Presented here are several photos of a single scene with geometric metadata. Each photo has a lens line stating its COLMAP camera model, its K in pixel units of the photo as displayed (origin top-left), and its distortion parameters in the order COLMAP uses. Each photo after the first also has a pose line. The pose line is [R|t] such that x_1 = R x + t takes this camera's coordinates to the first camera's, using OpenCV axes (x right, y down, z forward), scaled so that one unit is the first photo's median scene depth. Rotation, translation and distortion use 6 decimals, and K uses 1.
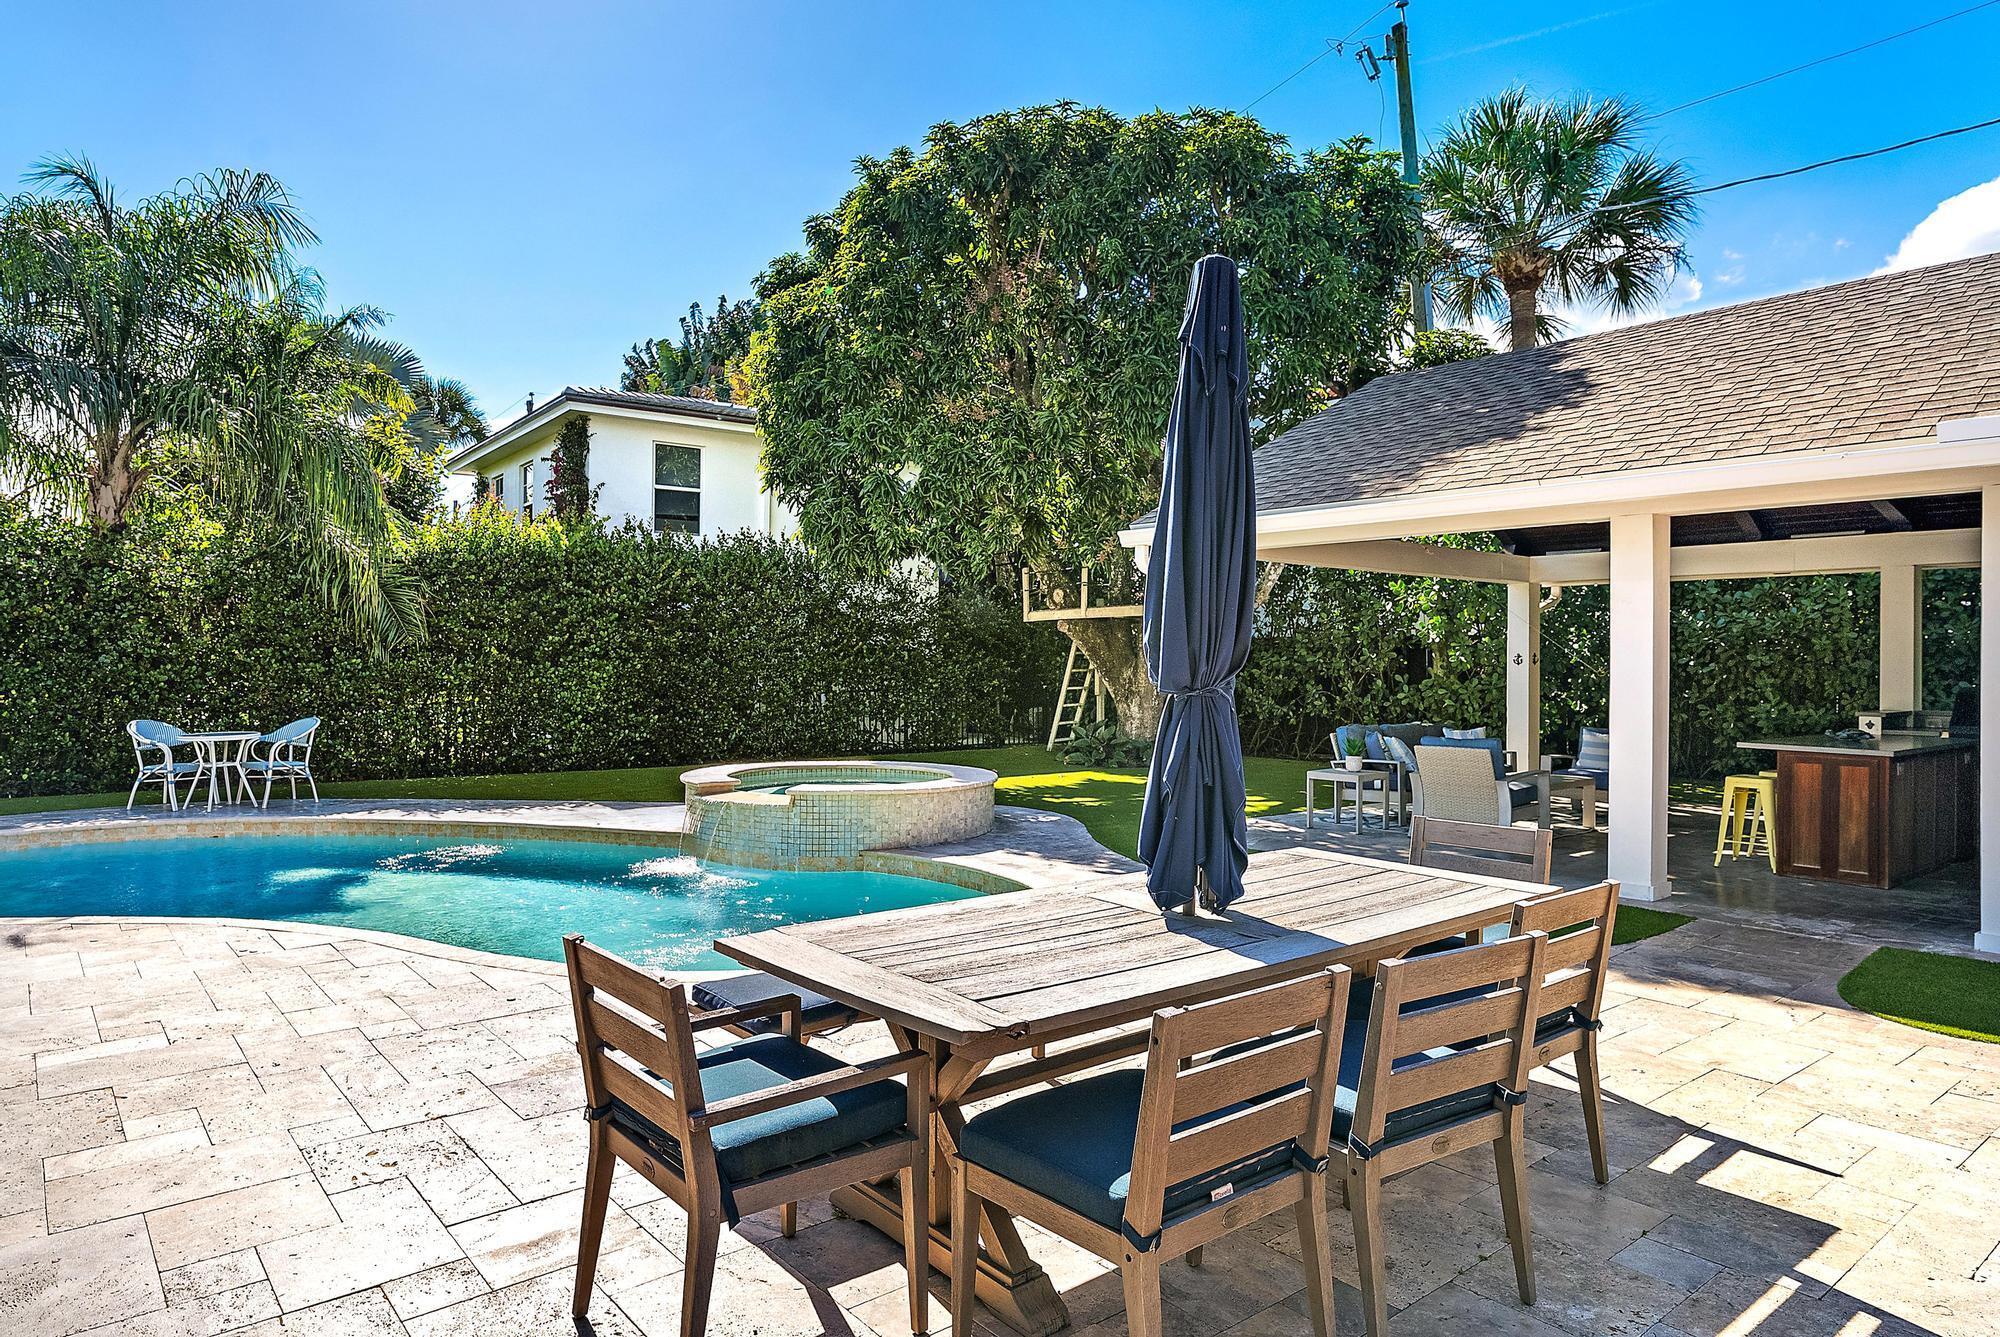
lens RADIAL K [[1211.1, 0, 999.8], [0, 1211.1, 664.7], [0, 0, 1]] dist [-0.003252, -0.000223]
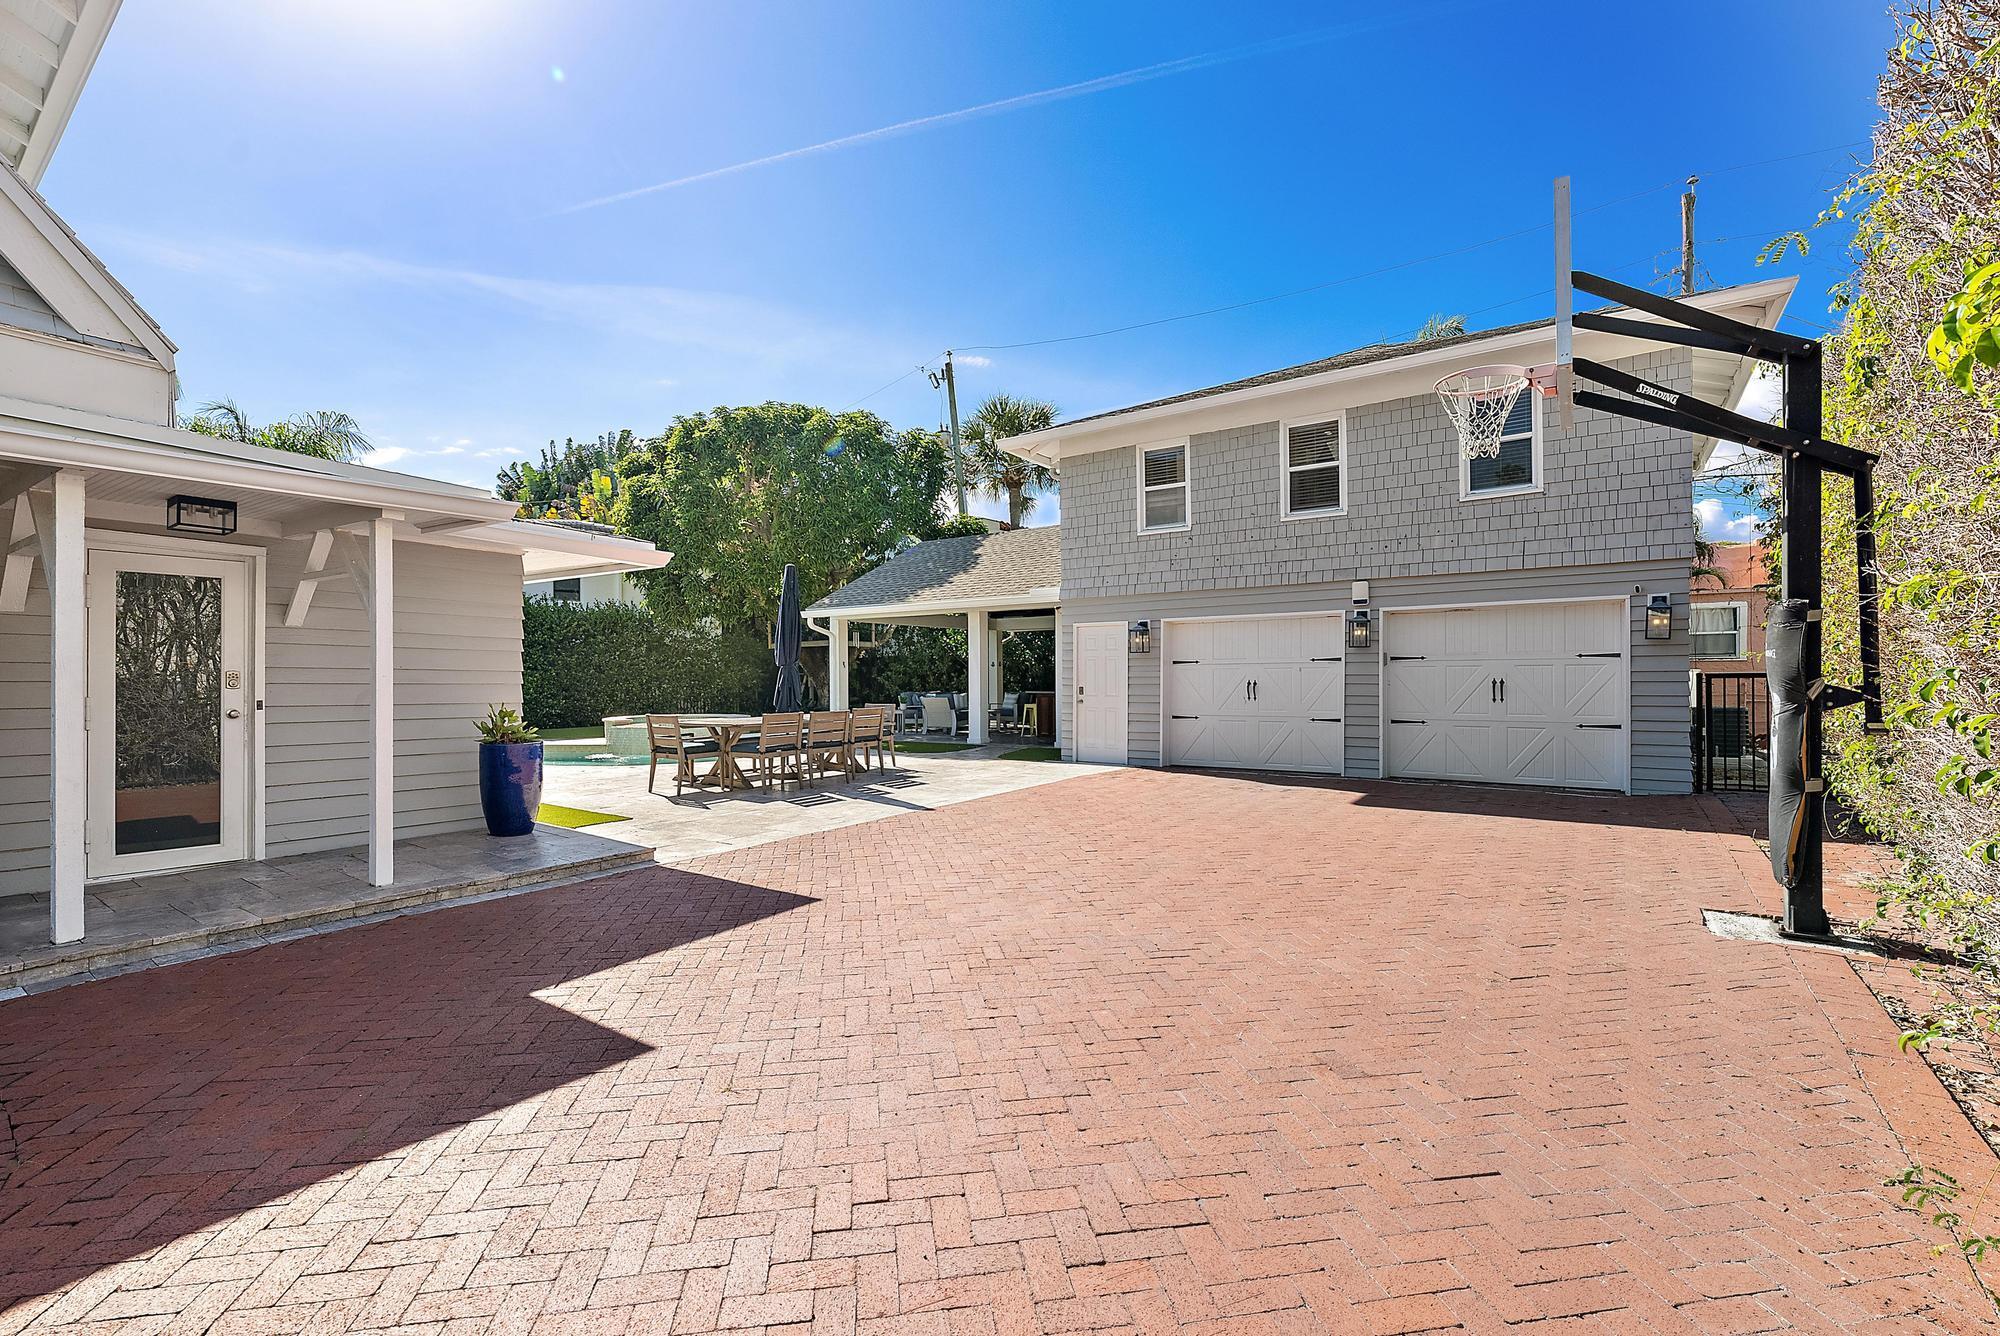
lens RADIAL K [[845.1, 0, 992.2], [0, 845.1, 668.5], [0, 0, 1]] dist [-0.001469, -0.000025]
pose [[0.966054, -0.013248, 0.258002, 0.019988], [0.015866, 0.999842, -0.008067, 0.014886], [-0.257854, 0.011887, 0.966111, -0.462579]]
